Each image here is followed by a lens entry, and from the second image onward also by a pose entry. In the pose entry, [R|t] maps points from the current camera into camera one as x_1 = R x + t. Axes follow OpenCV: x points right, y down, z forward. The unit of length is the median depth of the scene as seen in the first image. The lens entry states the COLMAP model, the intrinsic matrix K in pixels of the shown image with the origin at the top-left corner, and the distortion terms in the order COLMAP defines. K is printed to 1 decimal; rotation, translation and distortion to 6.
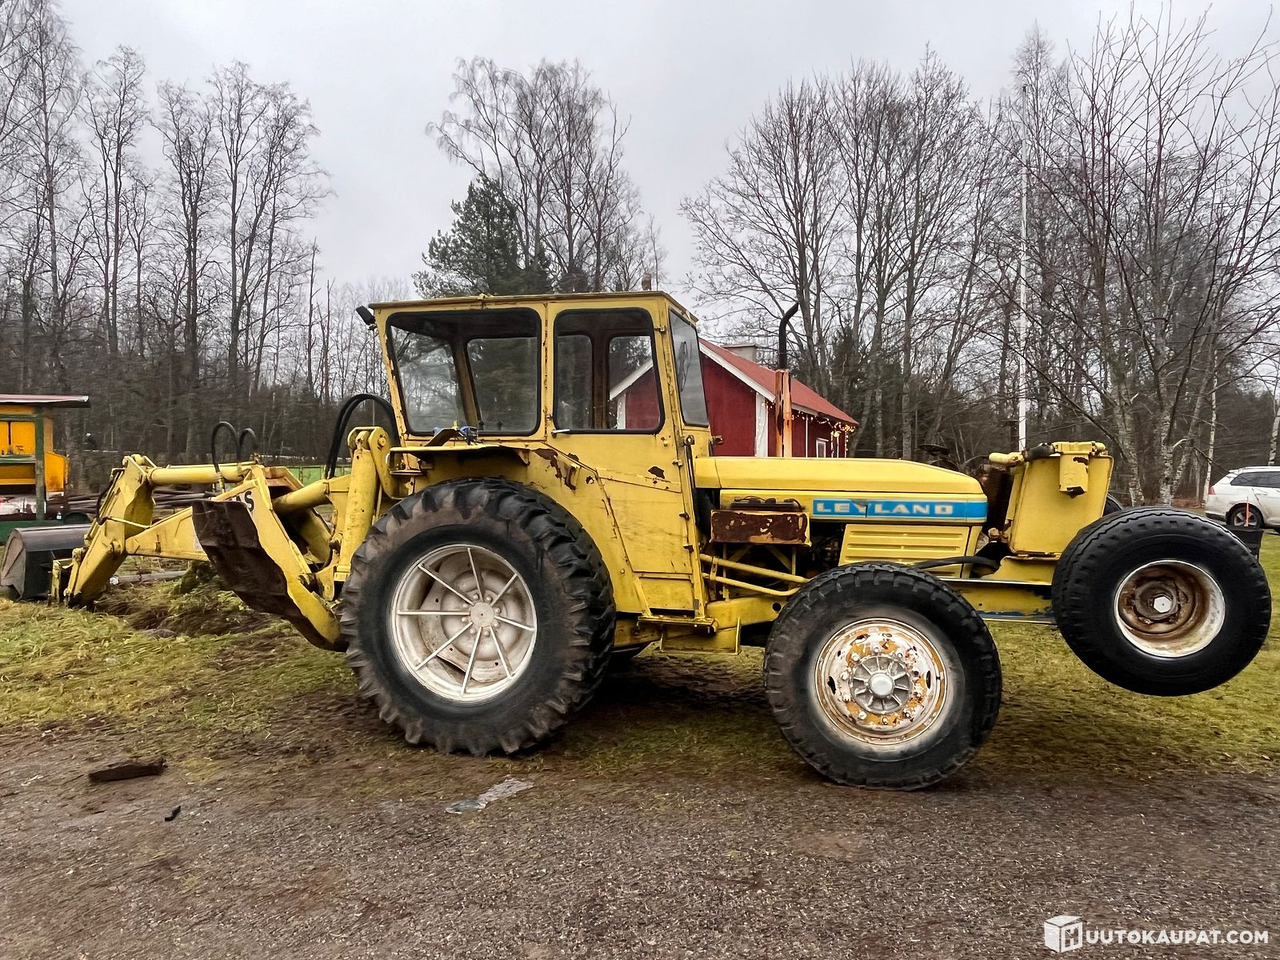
lens RADIAL K [[912.0, 0, 640.5], [0, 912.0, 477.1], [0, 0, 1]] dist [-0.003863, 0.007134]
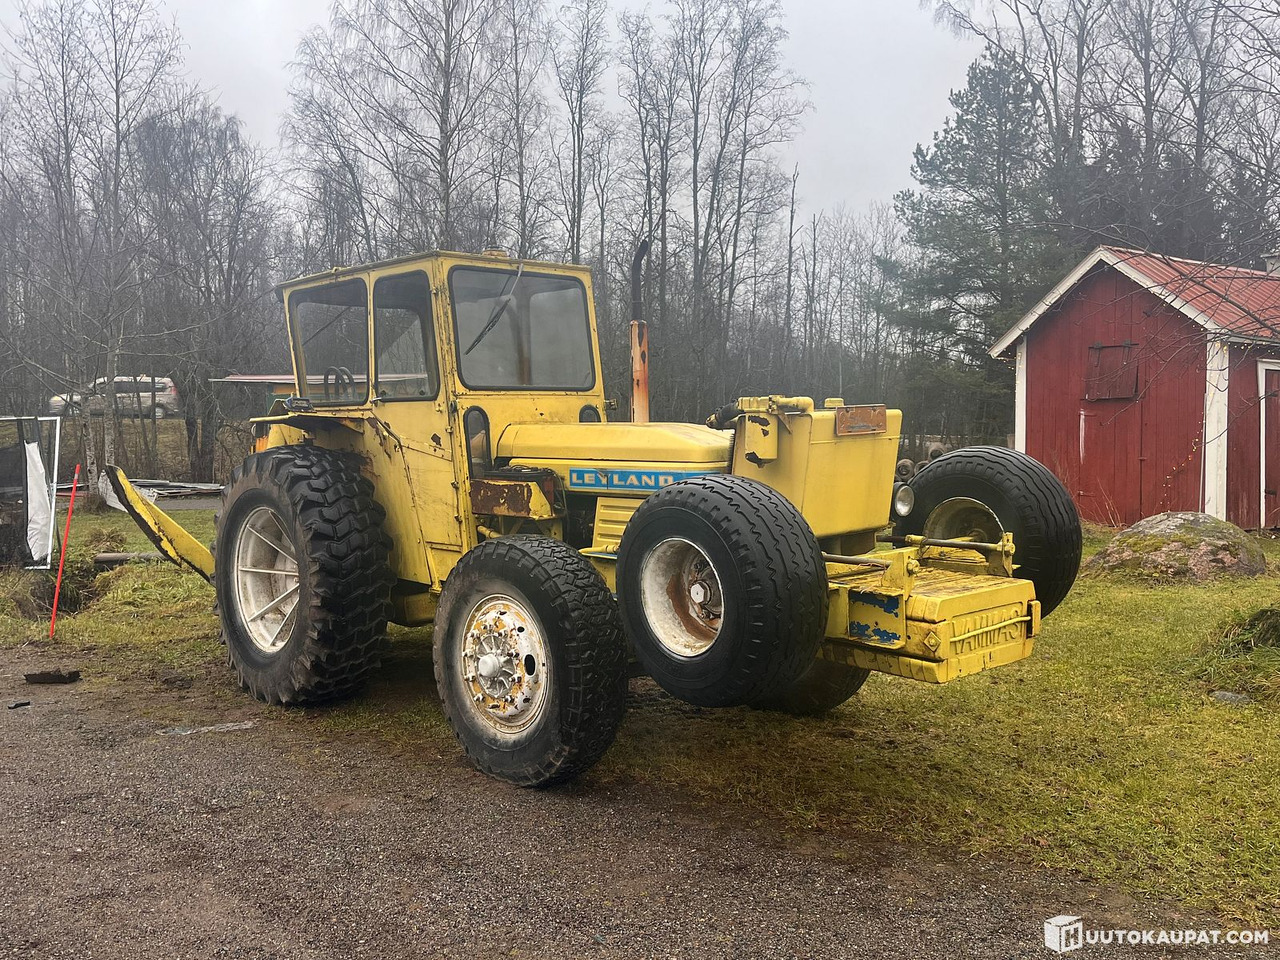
lens RADIAL K [[1226.5, 0, 639.8], [0, 1226.5, 480.1], [0, 0, 1]] dist [0.028155, 0.000000]
pose [[0.822070, 0.011310, -0.569274, 0.922571], [-0.001537, 0.999843, 0.017646, 0.014139], [0.569384, -0.013631, 0.821959, 0.051775]]
